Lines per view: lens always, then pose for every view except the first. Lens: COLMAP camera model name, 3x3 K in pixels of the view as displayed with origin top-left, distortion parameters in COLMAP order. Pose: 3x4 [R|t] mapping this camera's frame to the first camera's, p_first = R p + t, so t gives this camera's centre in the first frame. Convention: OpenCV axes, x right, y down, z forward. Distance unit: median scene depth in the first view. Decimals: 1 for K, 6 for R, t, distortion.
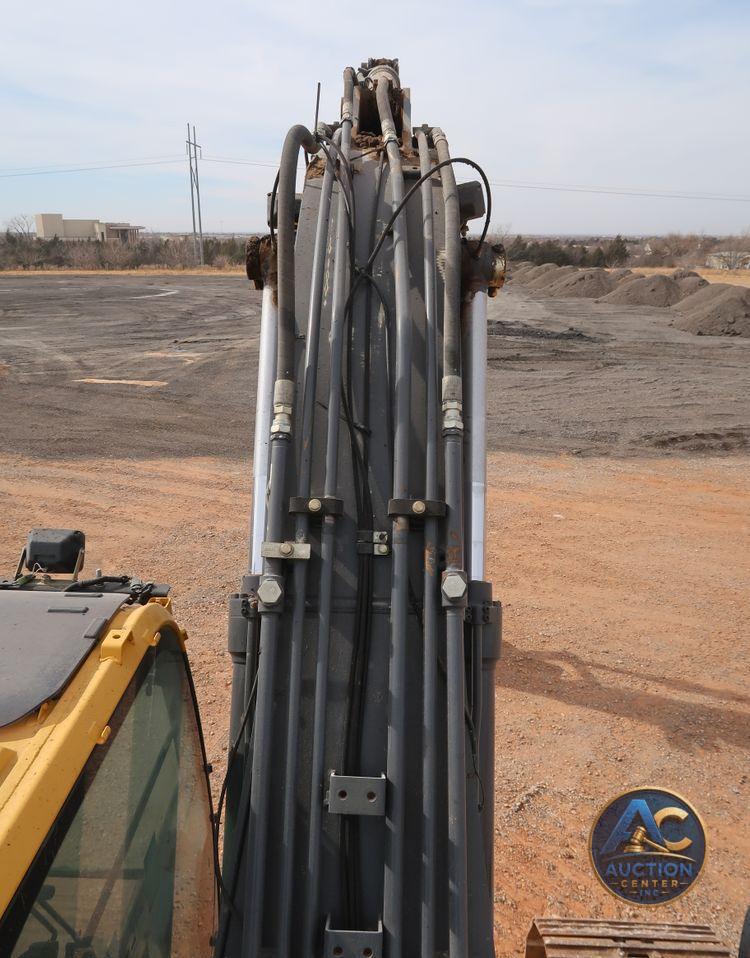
lens RADIAL K [[779.2, 0, 370.2], [0, 779.2, 504.8], [0, 0, 1]] dist [-0.021384, 0.010749]
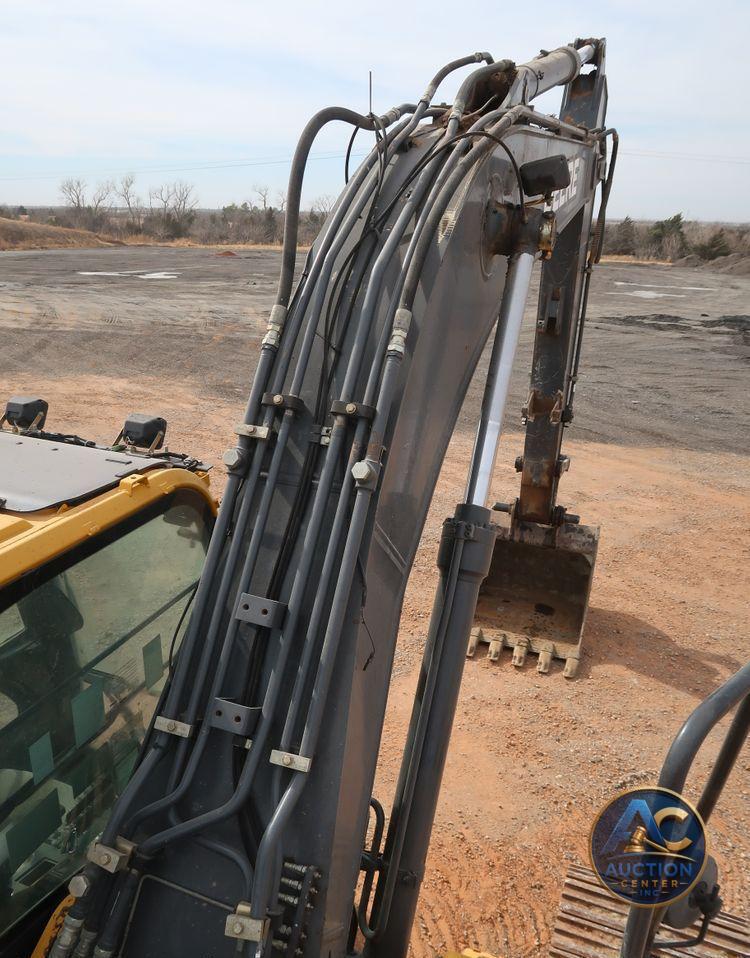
lens RADIAL K [[779.2, 0, 370.2], [0, 779.2, 504.8], [0, 0, 1]] dist [-0.021384, 0.010749]
pose [[0.938846, 0.134780, -0.316863, 0.422126], [-0.128950, 0.990868, 0.039401, 0.085861], [0.319280, 0.003868, 0.947653, -0.158088]]
